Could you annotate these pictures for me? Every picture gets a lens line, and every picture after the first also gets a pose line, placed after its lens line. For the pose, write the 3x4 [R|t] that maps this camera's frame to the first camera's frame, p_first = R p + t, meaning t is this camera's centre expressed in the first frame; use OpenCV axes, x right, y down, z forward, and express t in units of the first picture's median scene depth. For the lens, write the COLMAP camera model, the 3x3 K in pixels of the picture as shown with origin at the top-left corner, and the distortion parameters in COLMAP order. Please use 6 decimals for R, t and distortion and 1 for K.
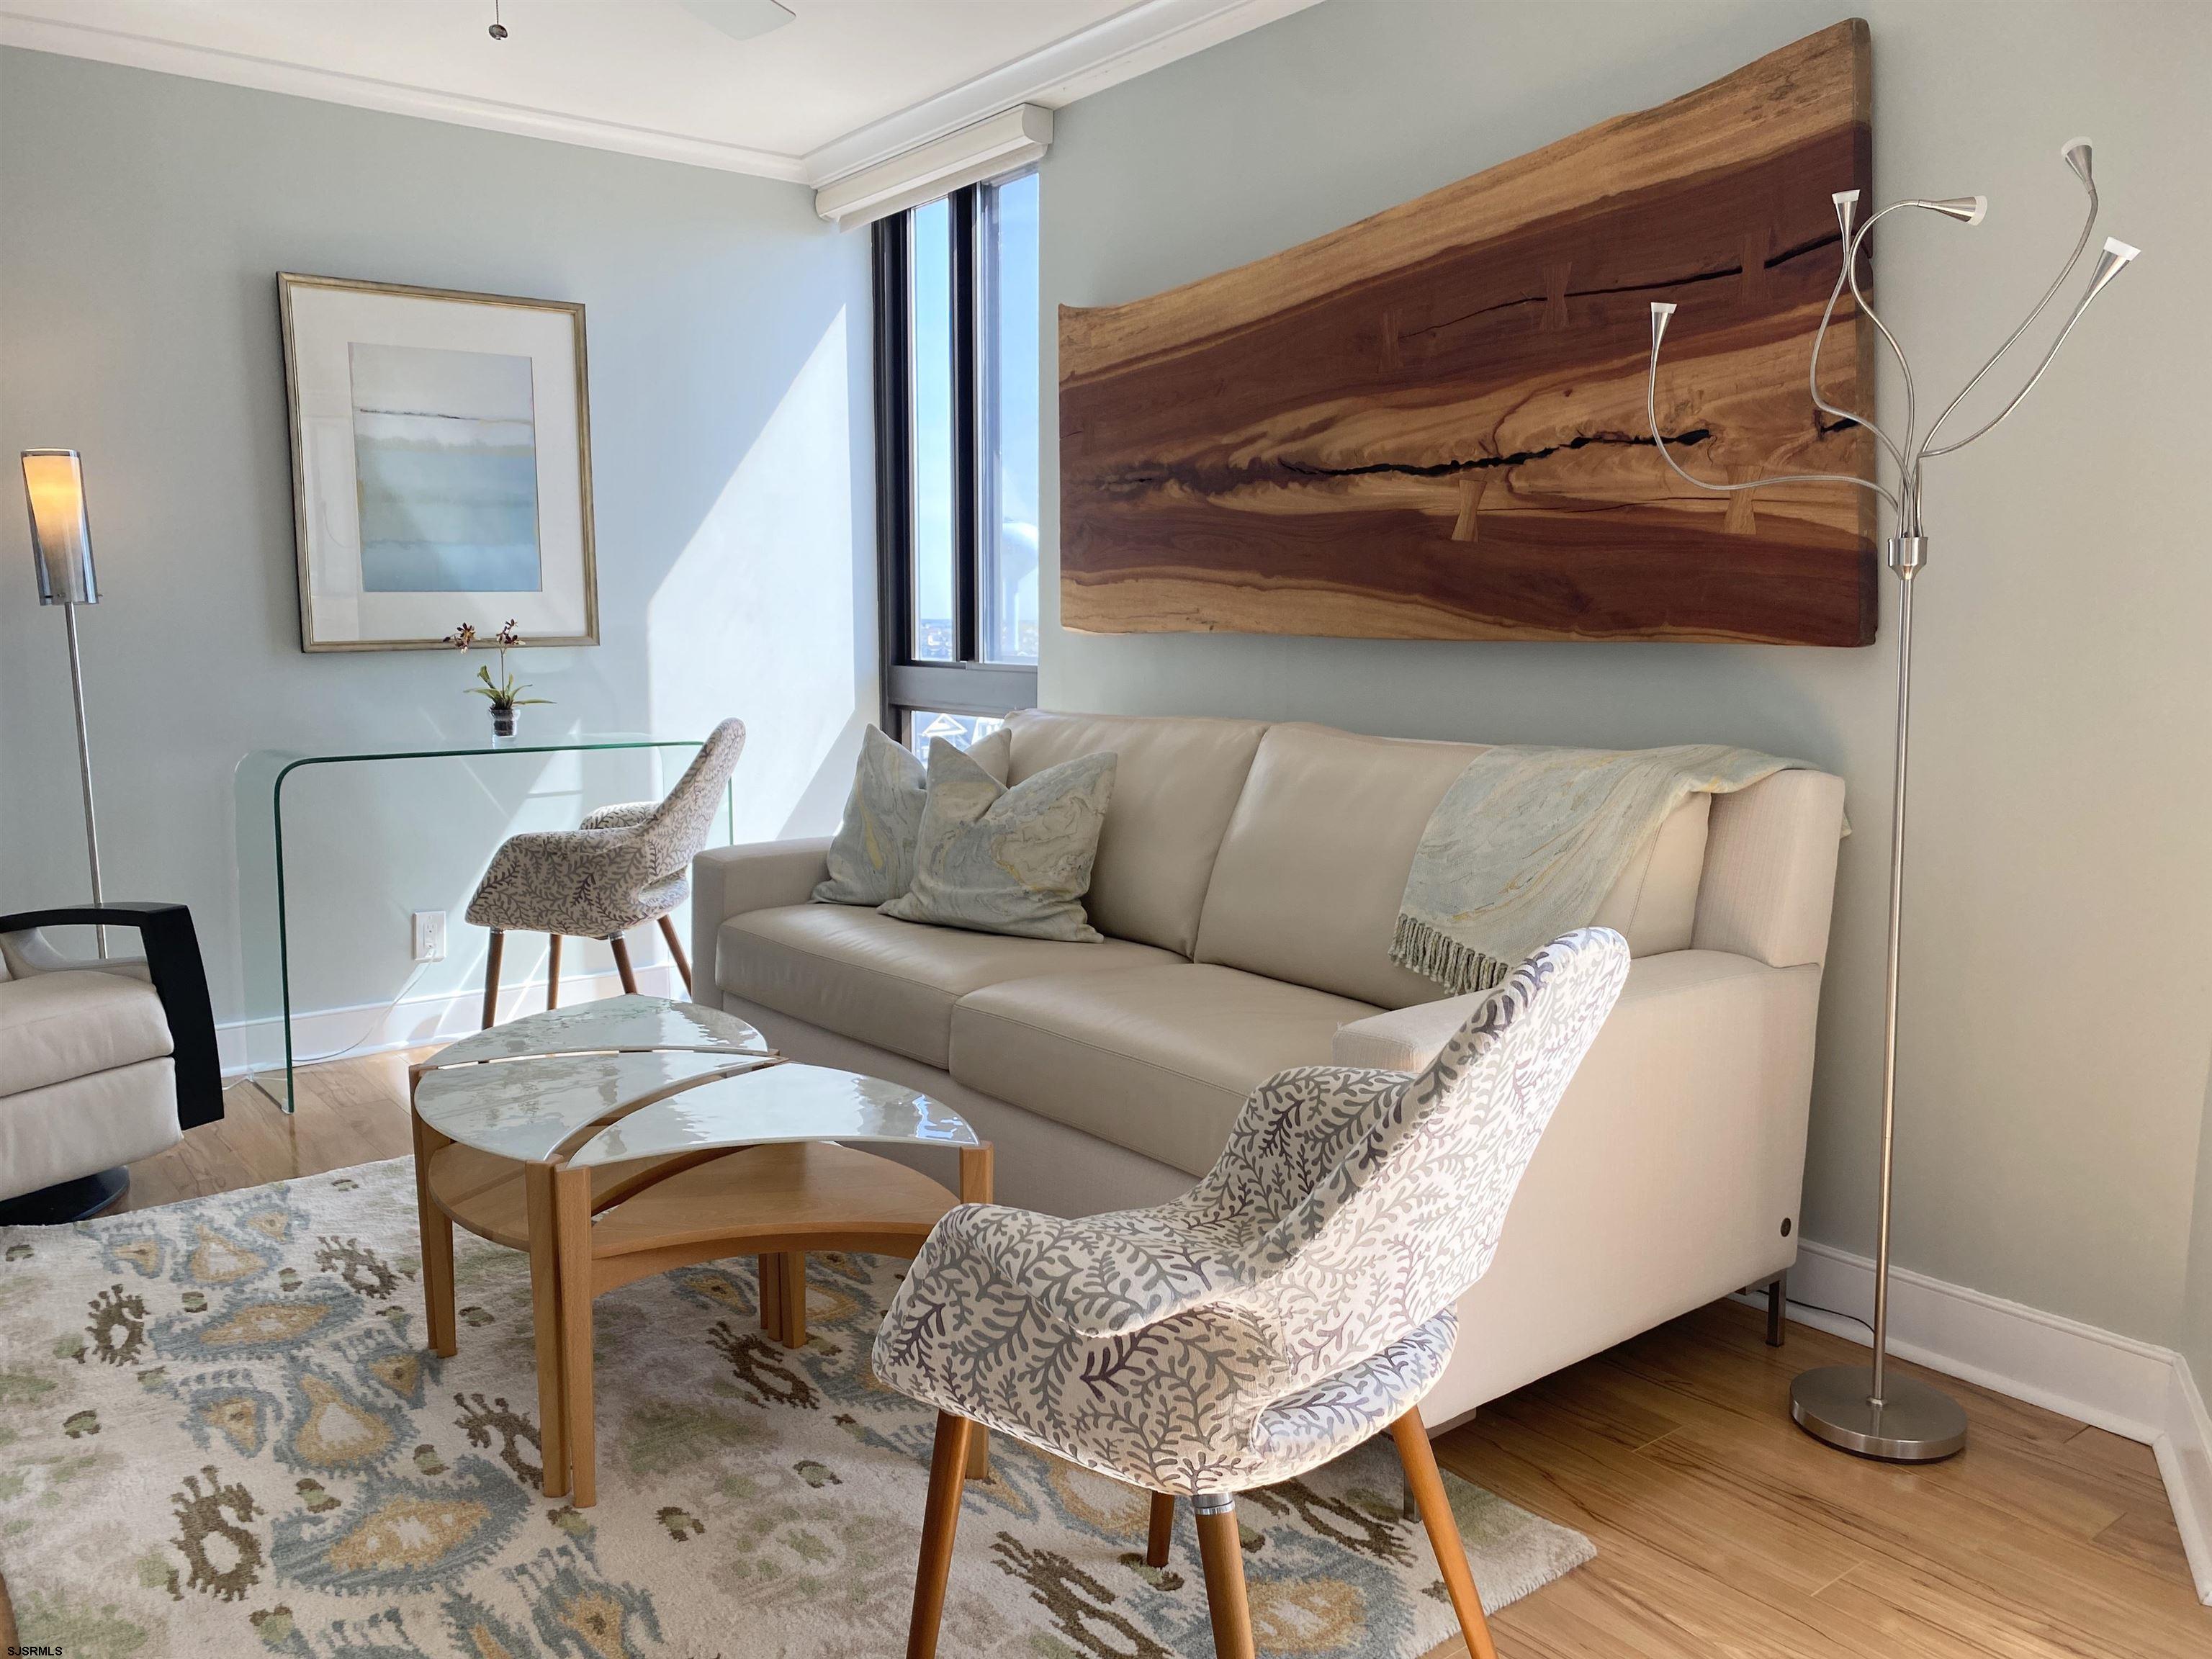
lens RADIAL K [[1686.2, 0, 1075.5], [0, 1686.2, 802.8], [0, 0, 1]] dist [-0.030909, 0.046661]
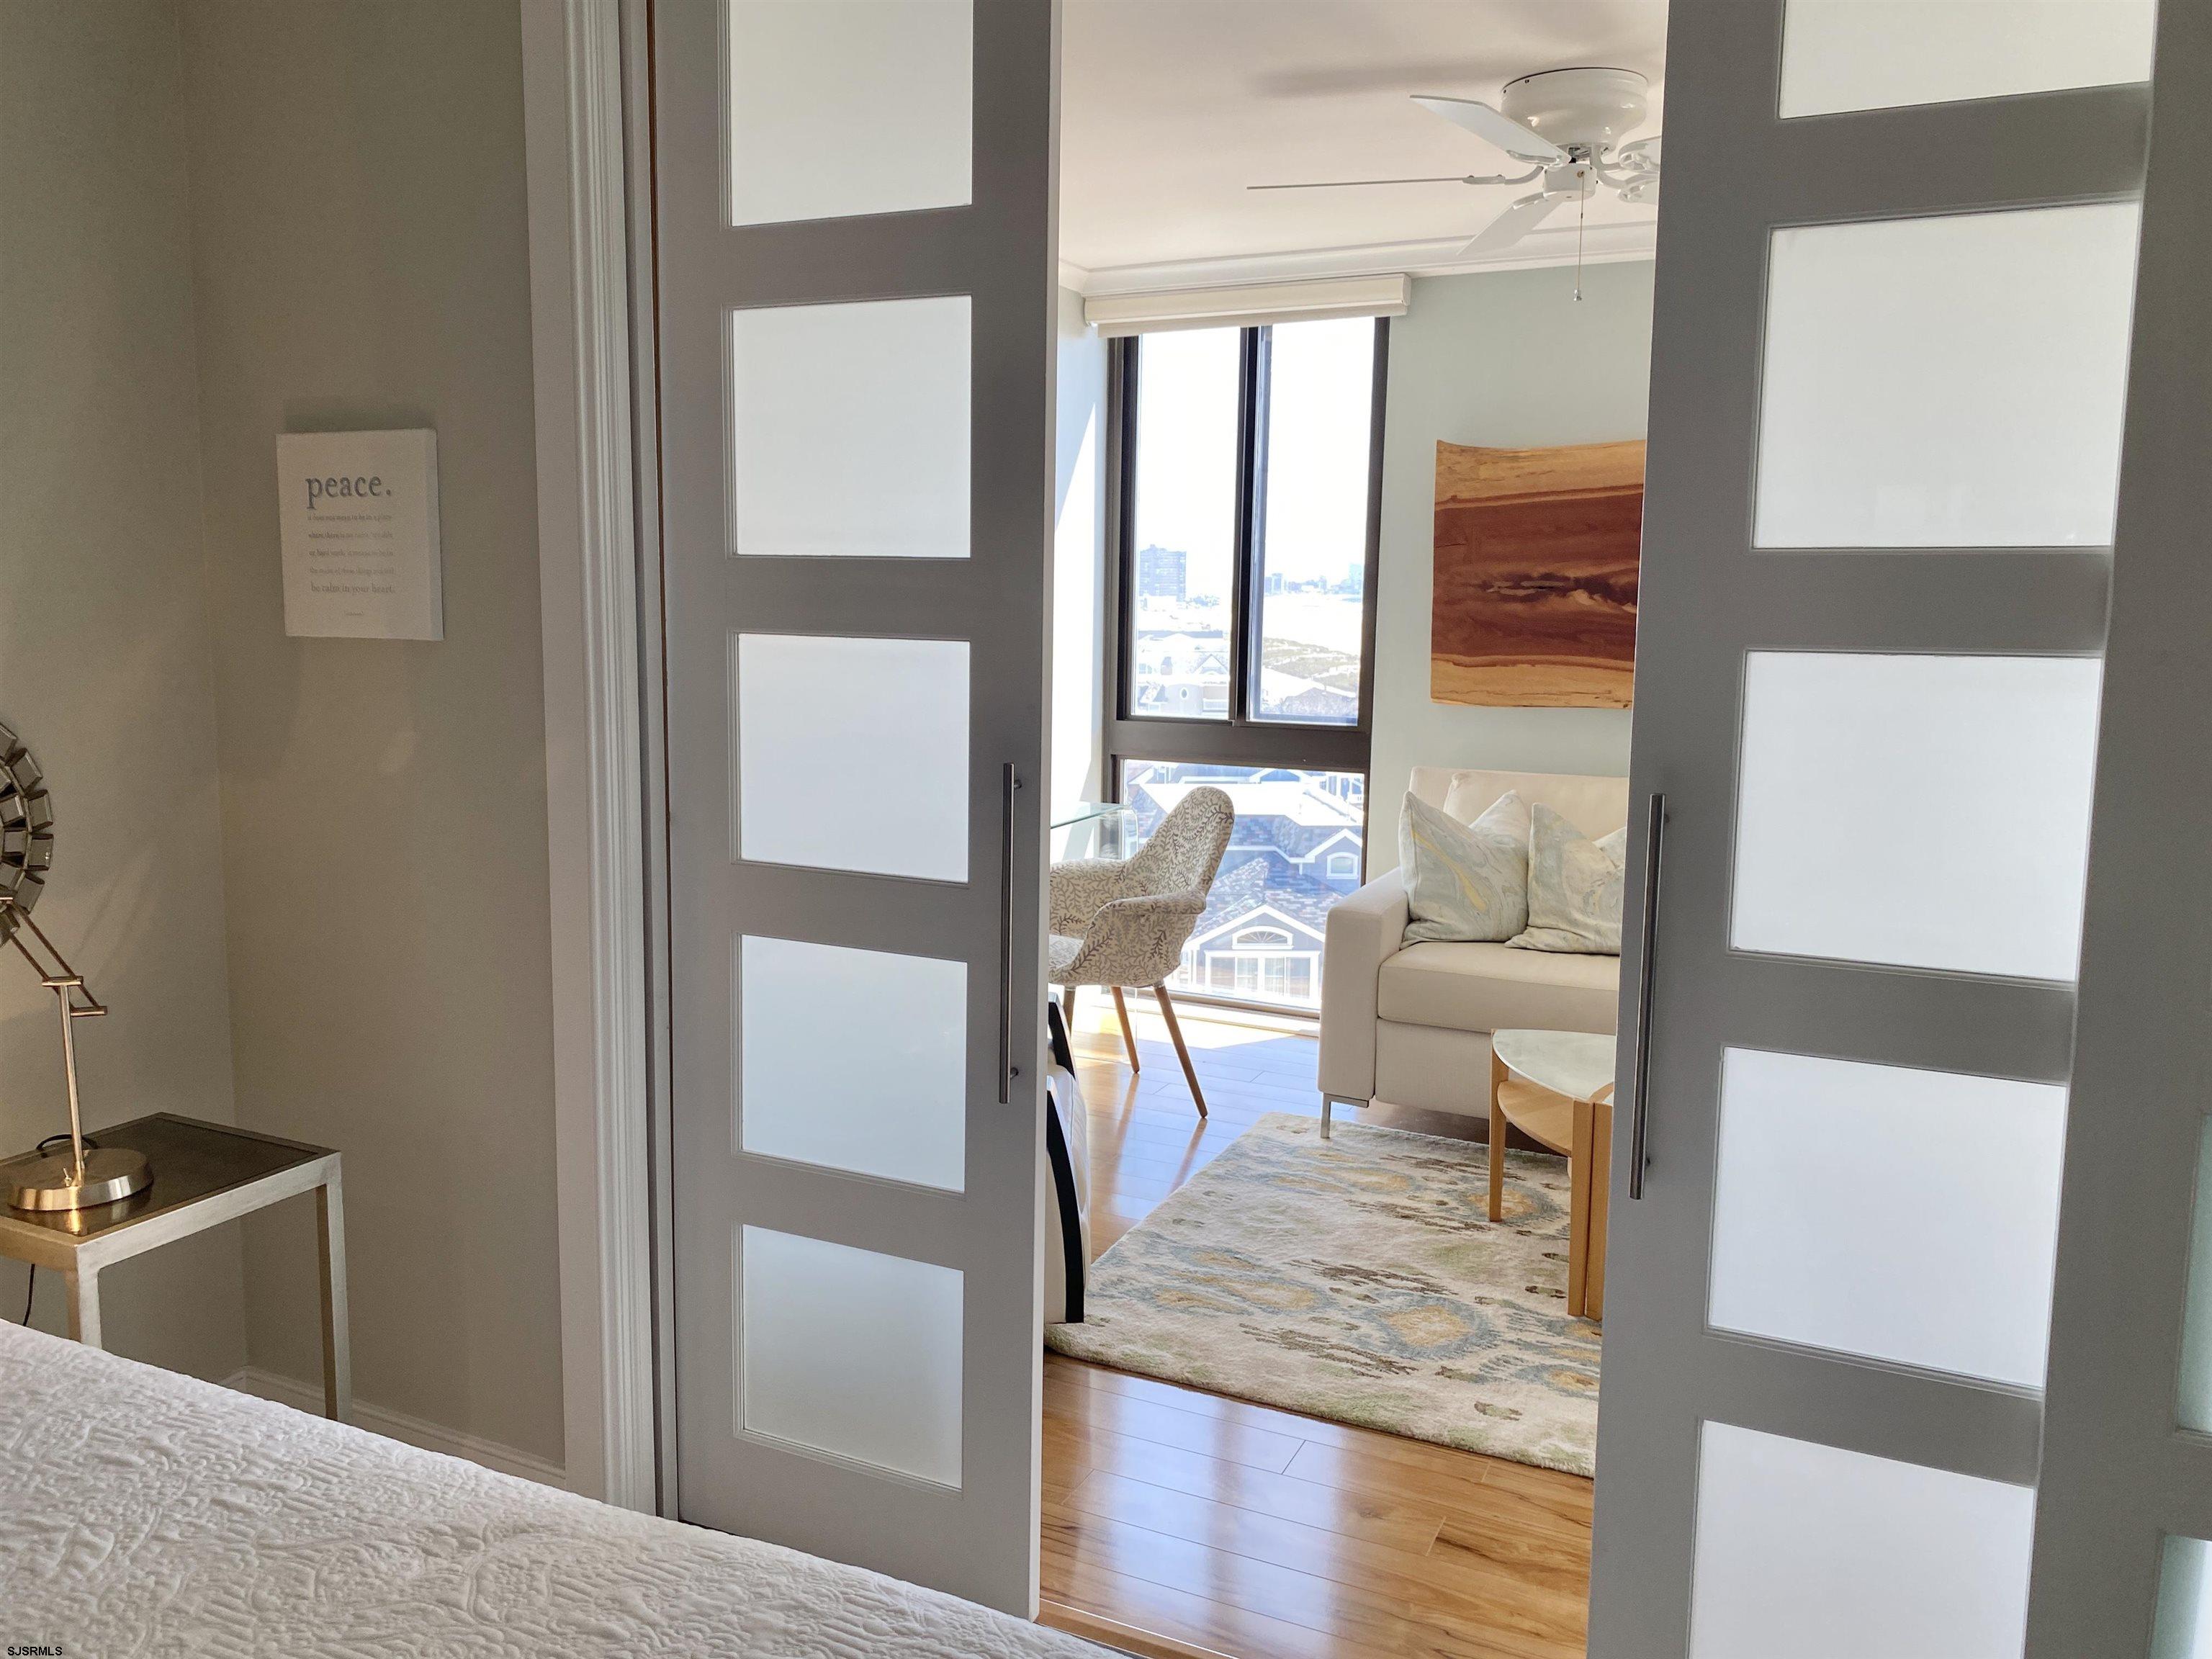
lens RADIAL K [[1686.2, 0, 1075.5], [0, 1686.2, 802.8], [0, 0, 1]] dist [-0.030909, 0.046661]
pose [[0.910395, -0.064228, 0.408725, -0.830399], [0.053245, 0.997850, 0.038205, -0.097700], [-0.410300, -0.013019, 0.911858, -0.024545]]
